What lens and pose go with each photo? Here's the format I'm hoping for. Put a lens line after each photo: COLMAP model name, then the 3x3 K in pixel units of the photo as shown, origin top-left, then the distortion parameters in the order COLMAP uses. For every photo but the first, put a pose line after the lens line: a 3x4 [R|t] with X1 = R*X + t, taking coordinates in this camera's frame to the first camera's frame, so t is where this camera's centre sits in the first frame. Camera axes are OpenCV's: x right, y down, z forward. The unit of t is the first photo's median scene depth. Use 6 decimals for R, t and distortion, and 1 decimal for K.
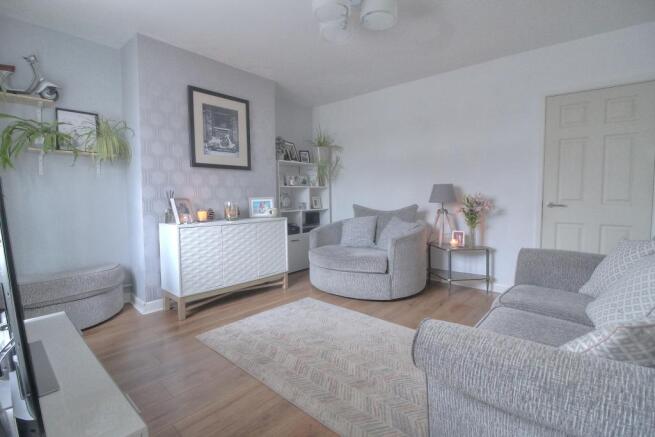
lens RADIAL K [[309.9, 0, 324.4], [0, 309.9, 220.0], [0, 0, 1]] dist [-0.001399, -0.000639]
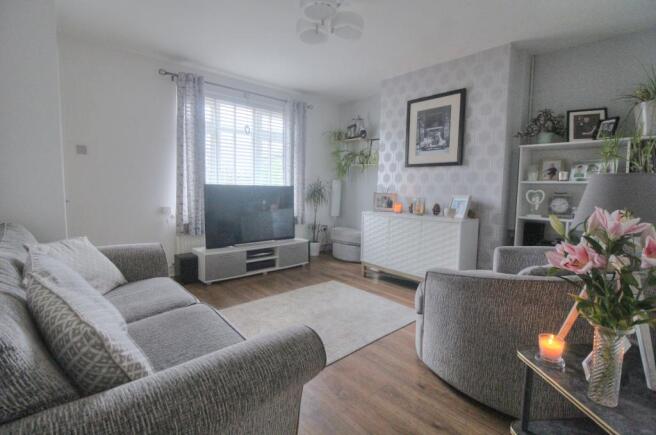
lens RADIAL K [[310.3, 0, 324.5], [0, 310.3, 216.7], [0, 0, 1]] dist [-0.001399, -0.000639]
pose [[-0.125131, 0.109570, -0.986071, 0.799494], [-0.093876, 0.988116, 0.121710, -0.093025], [0.987689, 0.107798, -0.113358, 0.797422]]
